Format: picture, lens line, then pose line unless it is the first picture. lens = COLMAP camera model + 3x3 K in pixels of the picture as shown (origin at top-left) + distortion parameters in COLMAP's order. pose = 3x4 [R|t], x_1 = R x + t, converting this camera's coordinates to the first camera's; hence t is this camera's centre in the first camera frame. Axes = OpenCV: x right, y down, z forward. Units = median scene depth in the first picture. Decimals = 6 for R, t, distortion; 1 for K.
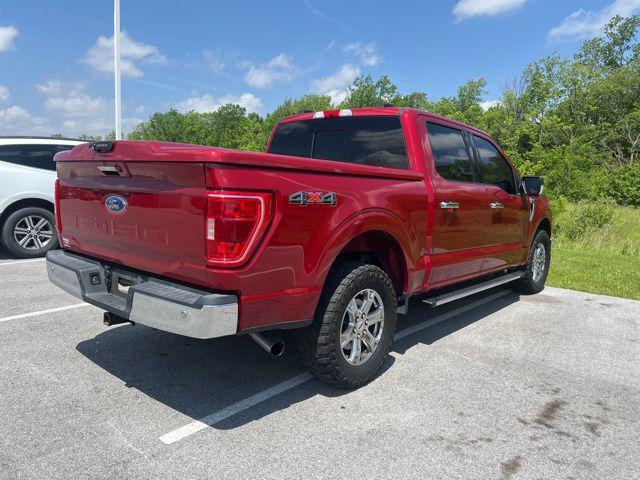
lens RADIAL K [[490.7, 0, 333.3], [0, 490.7, 241.0], [0, 0, 1]] dist [0.051510, -0.056633]
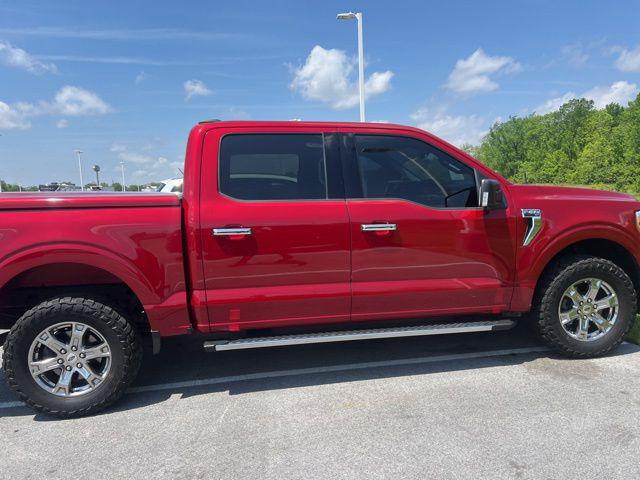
lens RADIAL K [[490.7, 0, 324.8], [0, 490.7, 235.1], [0, 0, 1]] dist [0.051510, -0.056633]
pose [[0.743684, -0.006065, -0.668504, 0.929416], [-0.013537, 0.999617, -0.024129, -0.050133], [0.668394, 0.026994, 0.743317, 0.487968]]
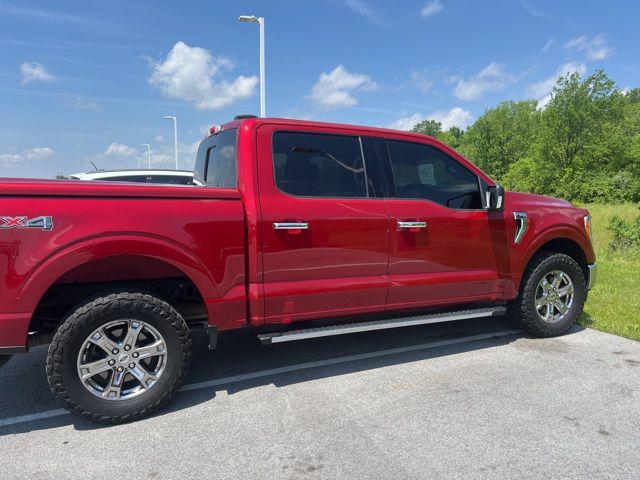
lens RADIAL K [[490.7, 0, 328.6], [0, 490.7, 236.6], [0, 0, 1]] dist [0.051510, -0.056633]
pose [[0.904226, -0.001495, -0.427051, 0.674085], [-0.015582, 0.999212, -0.036491, -0.024630], [0.426769, 0.039651, 0.903491, 0.255673]]
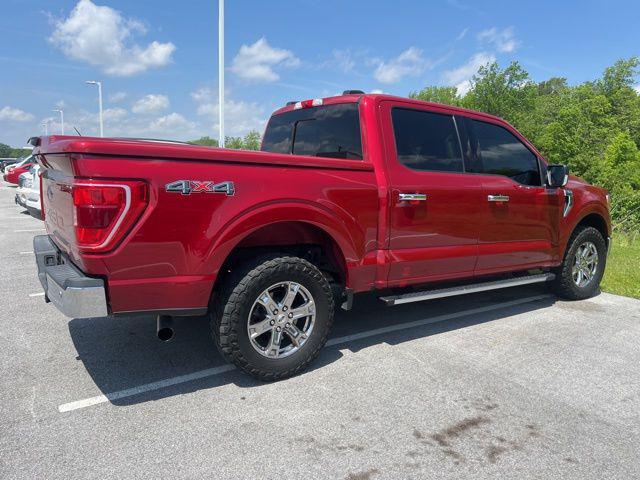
lens RADIAL K [[490.7, 0, 328.5], [0, 490.7, 240.4], [0, 0, 1]] dist [0.051510, -0.056633]
pose [[0.963629, 0.025332, -0.266040, 0.335880], [-0.023356, 0.999671, 0.010589, 0.003233], [0.266221, -0.003990, 0.963904, 0.065923]]
